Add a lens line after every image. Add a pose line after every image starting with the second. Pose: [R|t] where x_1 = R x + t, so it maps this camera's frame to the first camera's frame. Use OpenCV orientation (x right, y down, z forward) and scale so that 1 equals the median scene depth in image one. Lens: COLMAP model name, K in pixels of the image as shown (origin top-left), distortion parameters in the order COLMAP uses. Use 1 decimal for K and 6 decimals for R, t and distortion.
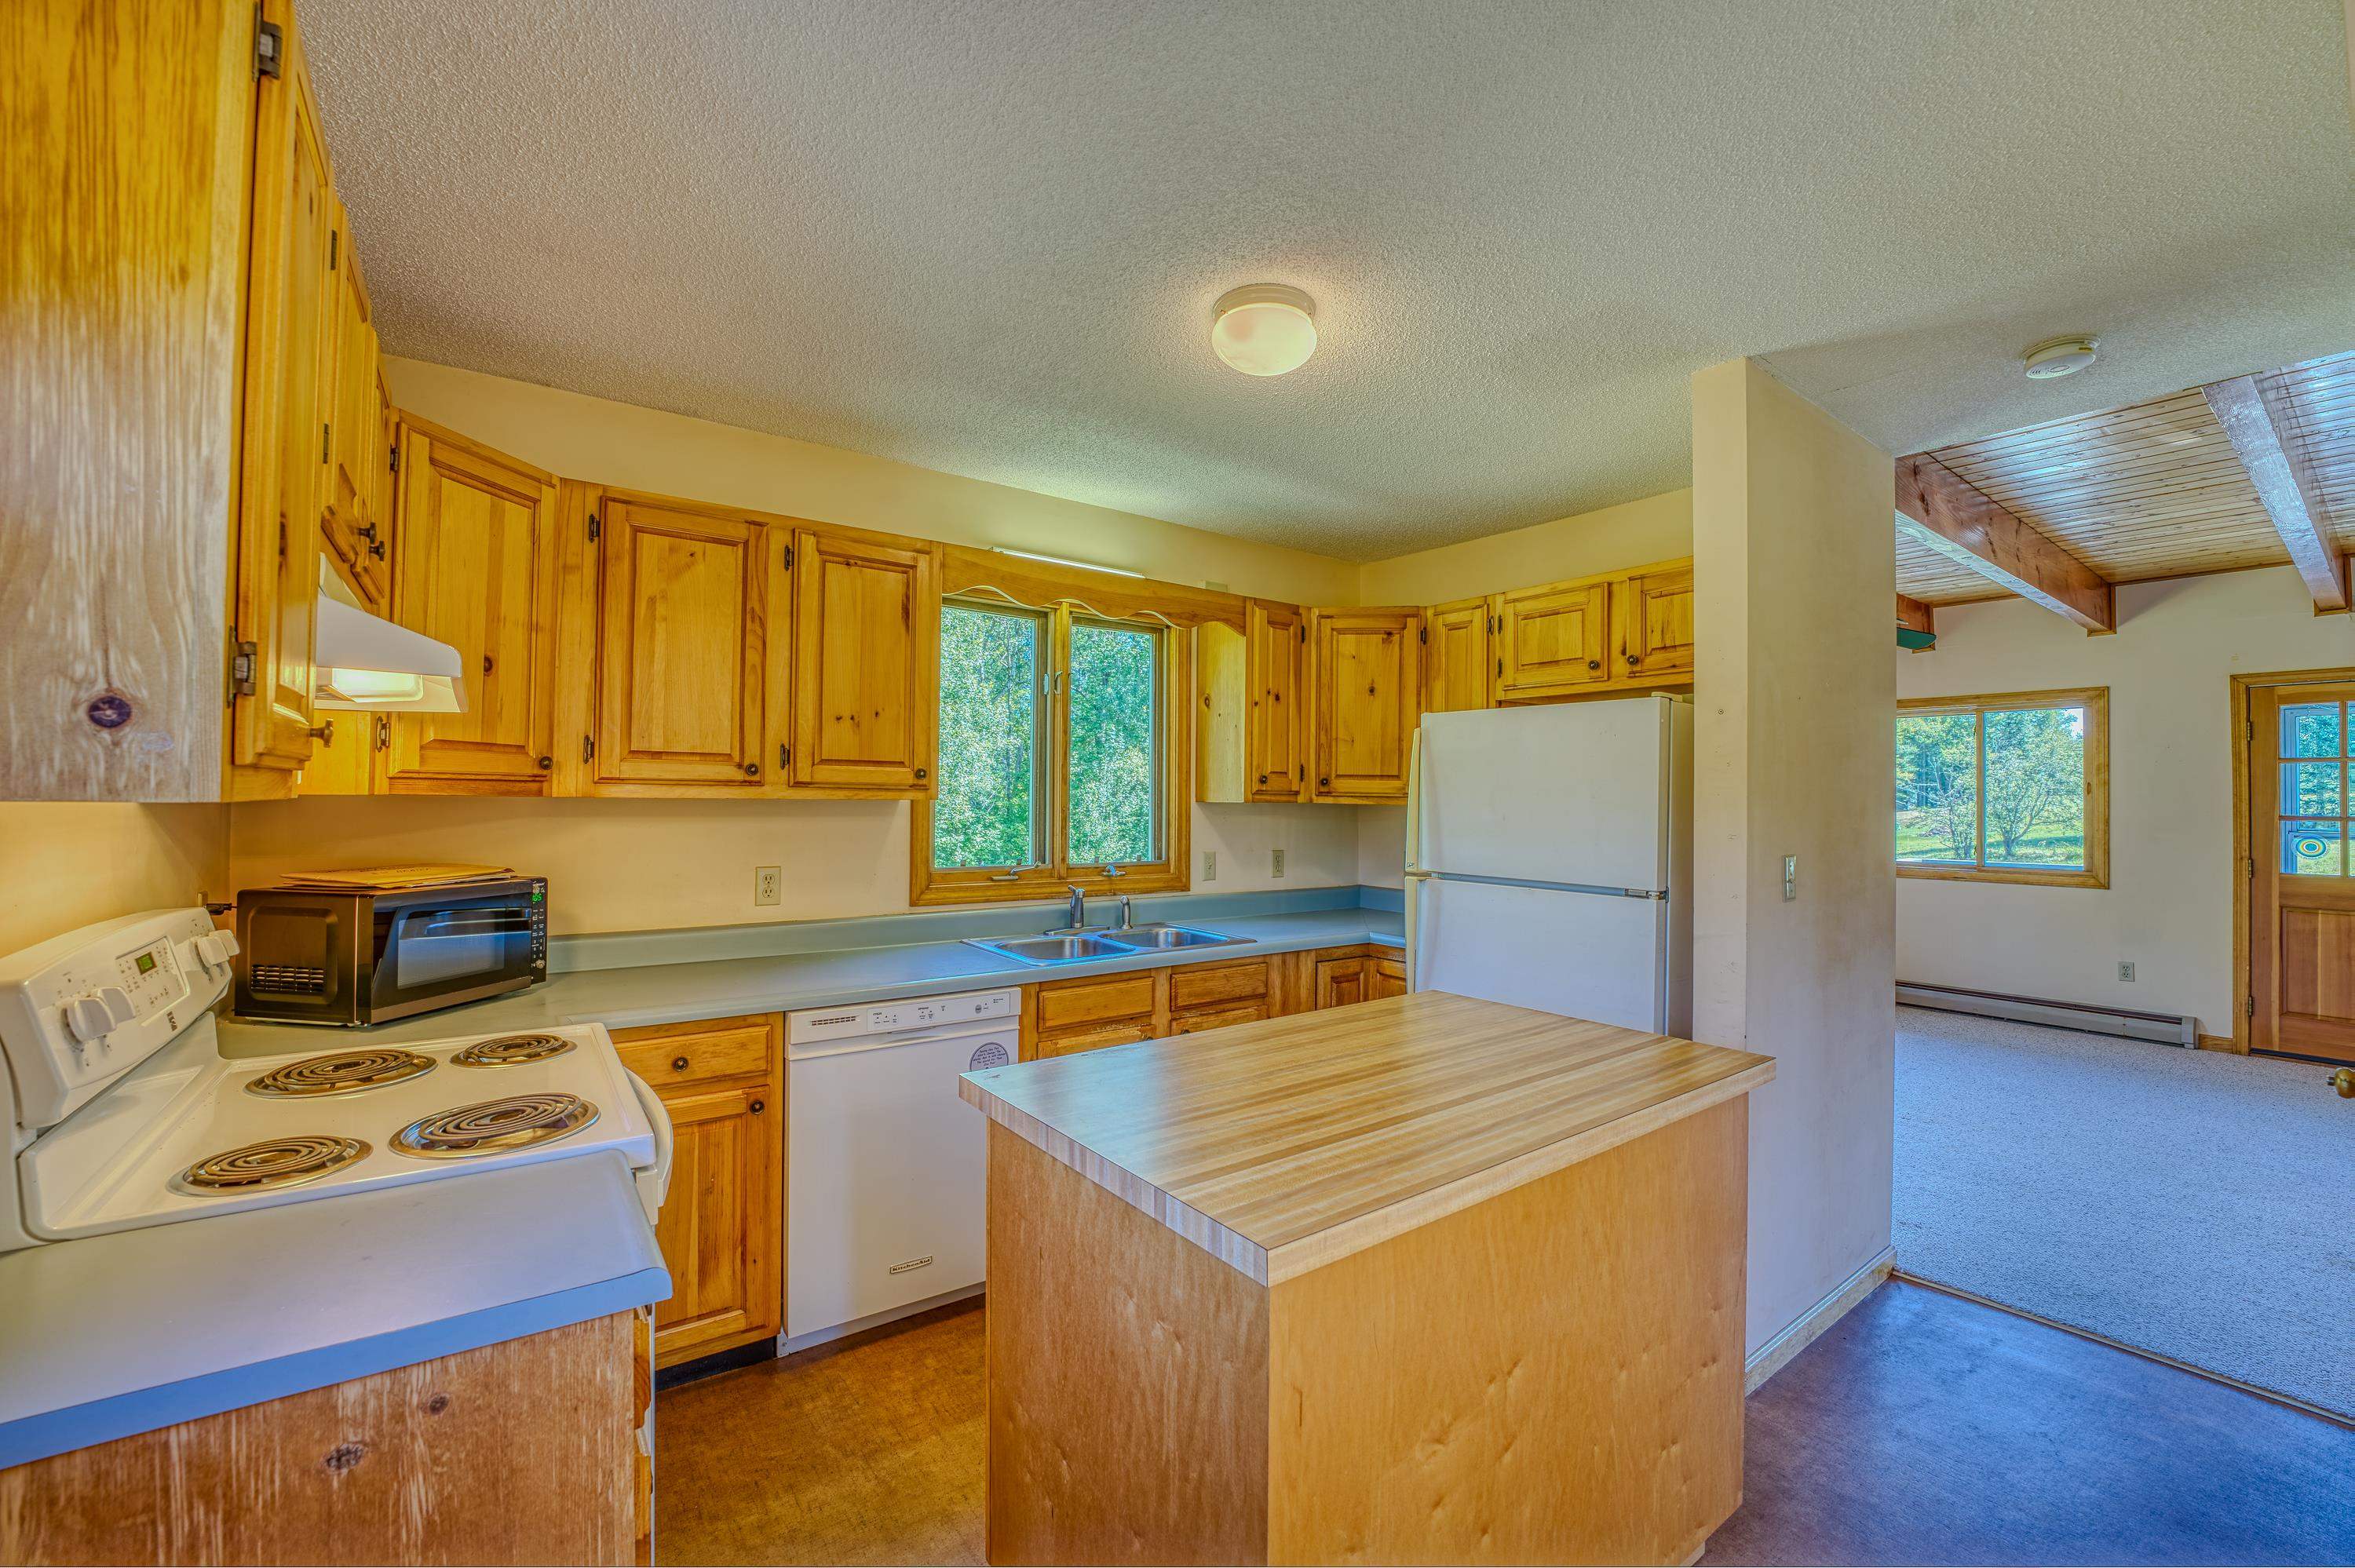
lens RADIAL K [[952.9, 0, 1171.3], [0, 952.9, 793.4], [0, 0, 1]] dist [-0.026622, -0.000076]
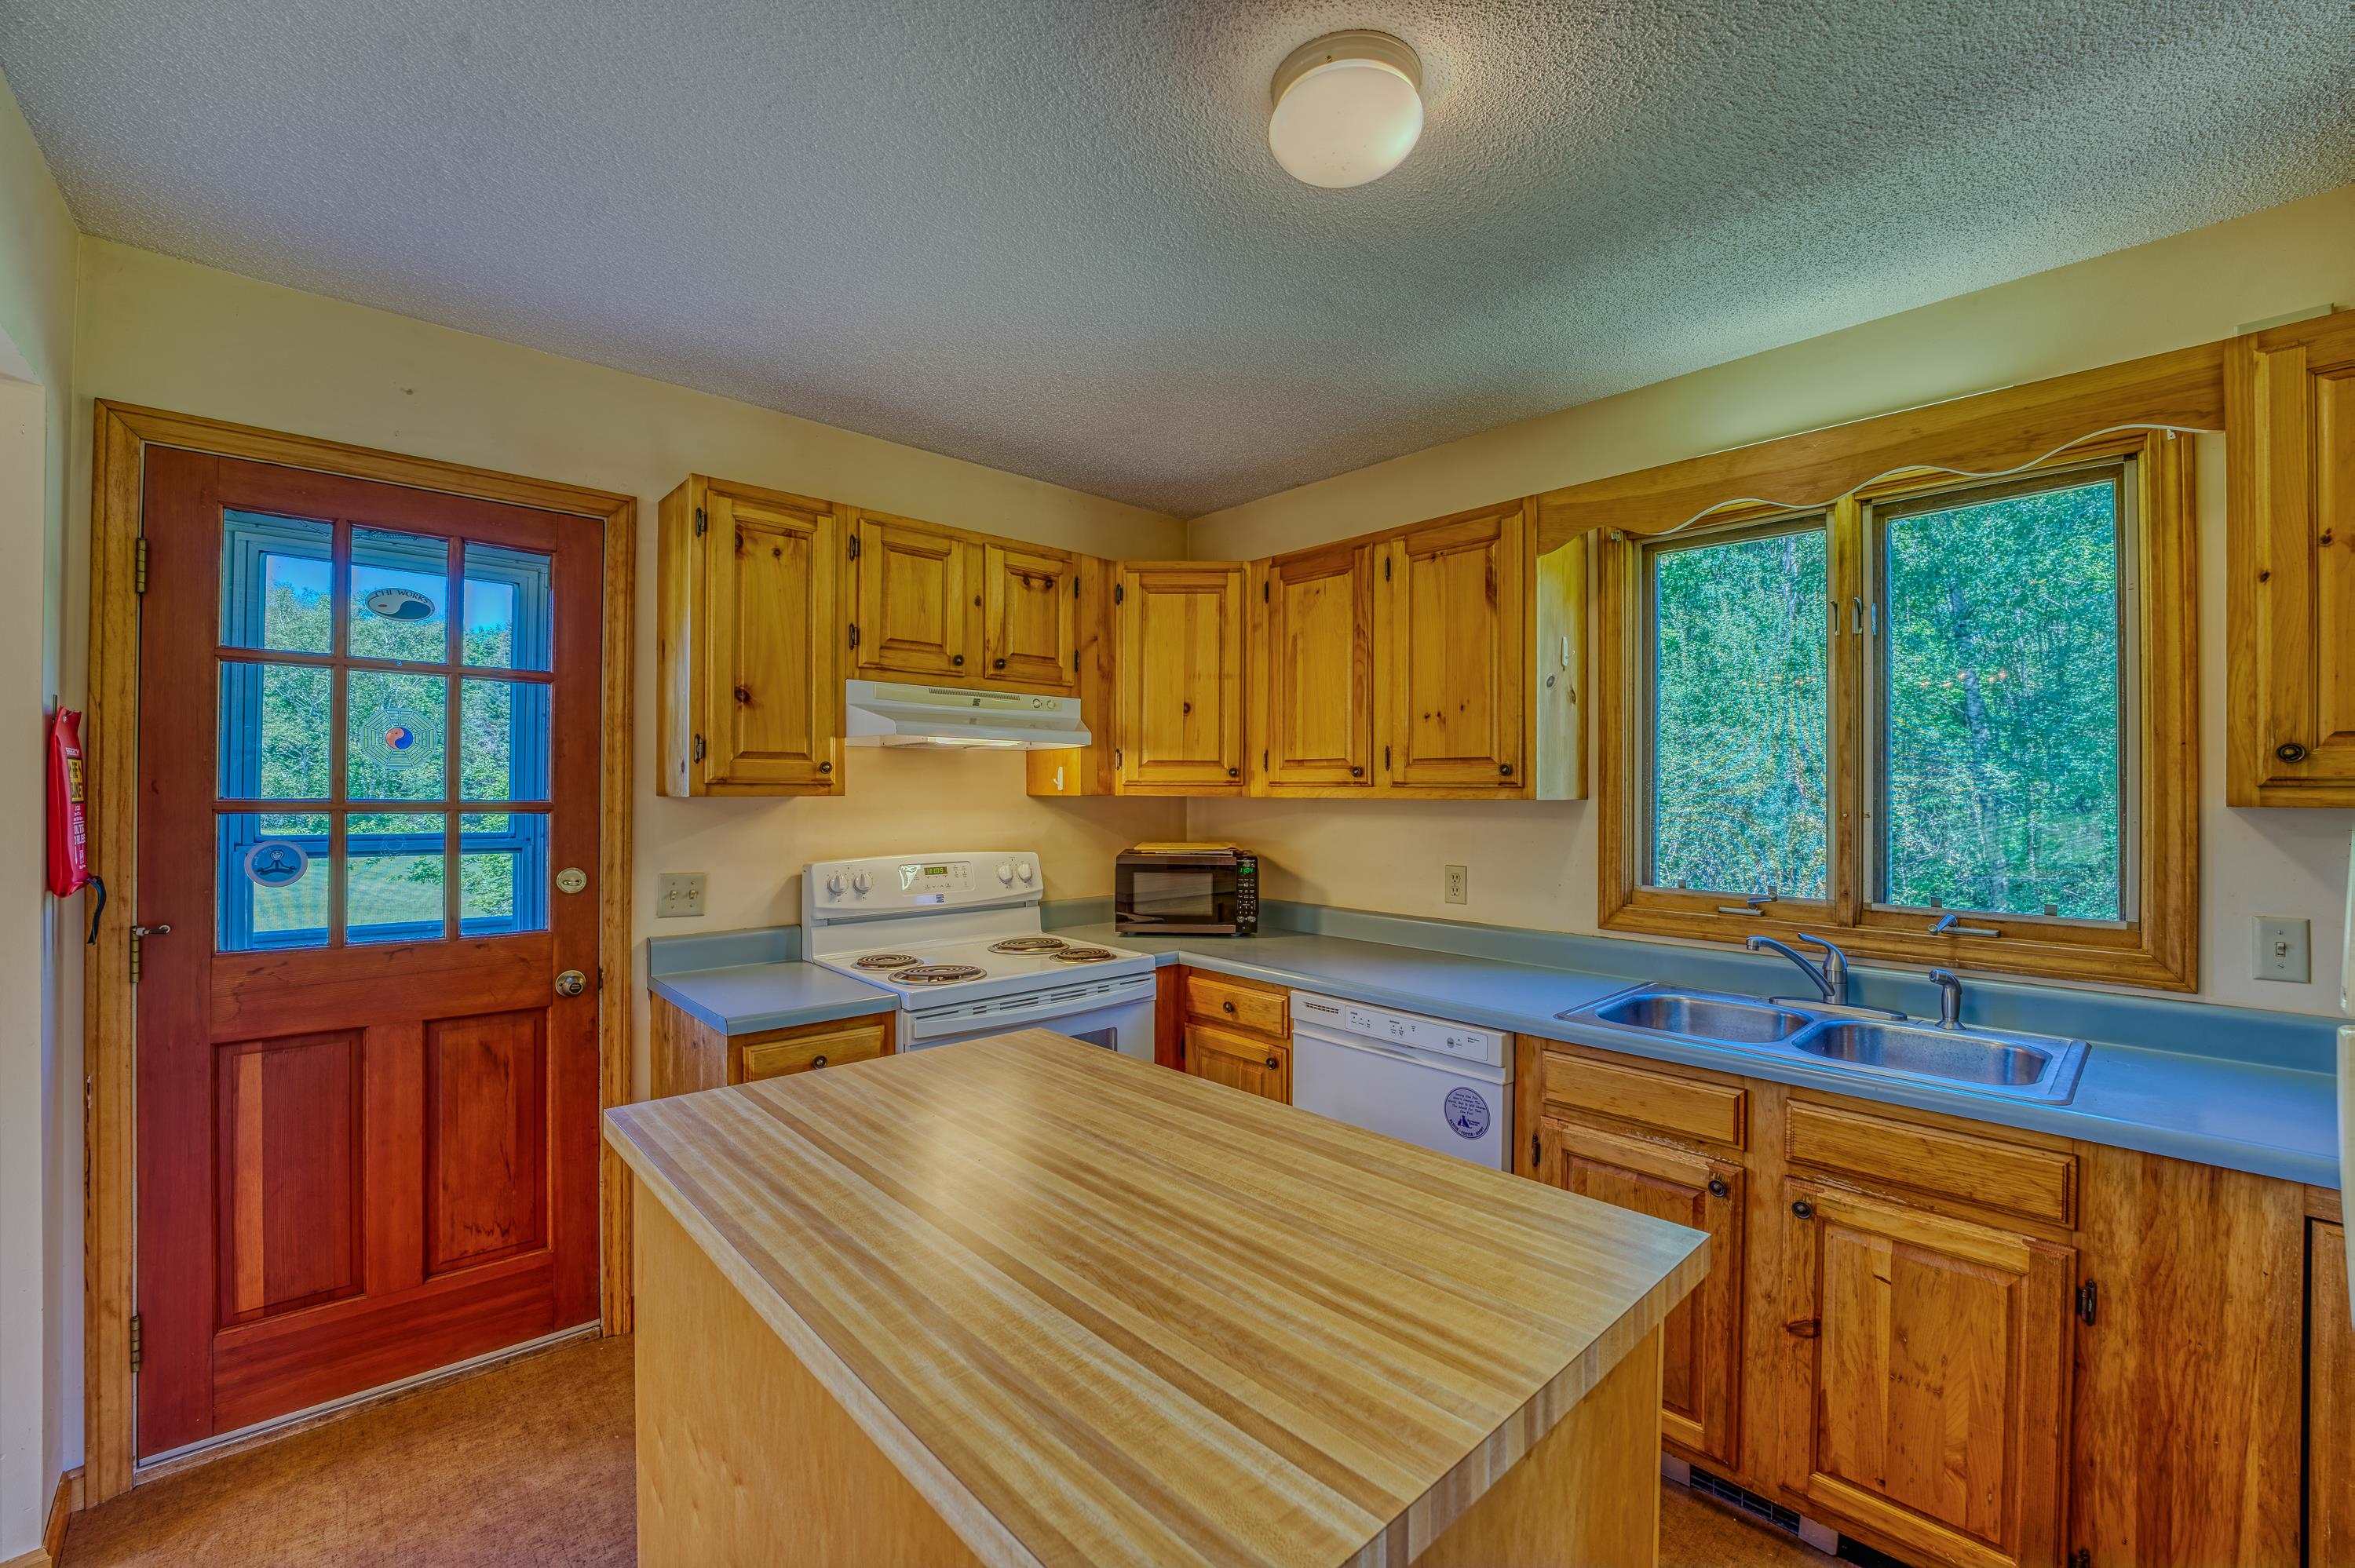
lens RADIAL K [[952.9, 0, 1169.9], [0, 952.9, 785.4], [0, 0, 1]] dist [-0.026622, -0.000076]
pose [[0.111879, -0.015524, -0.993601, 0.664502], [0.003984, 0.999877, -0.015174, 0.006855], [0.993714, -0.002261, 0.111927, 0.694055]]
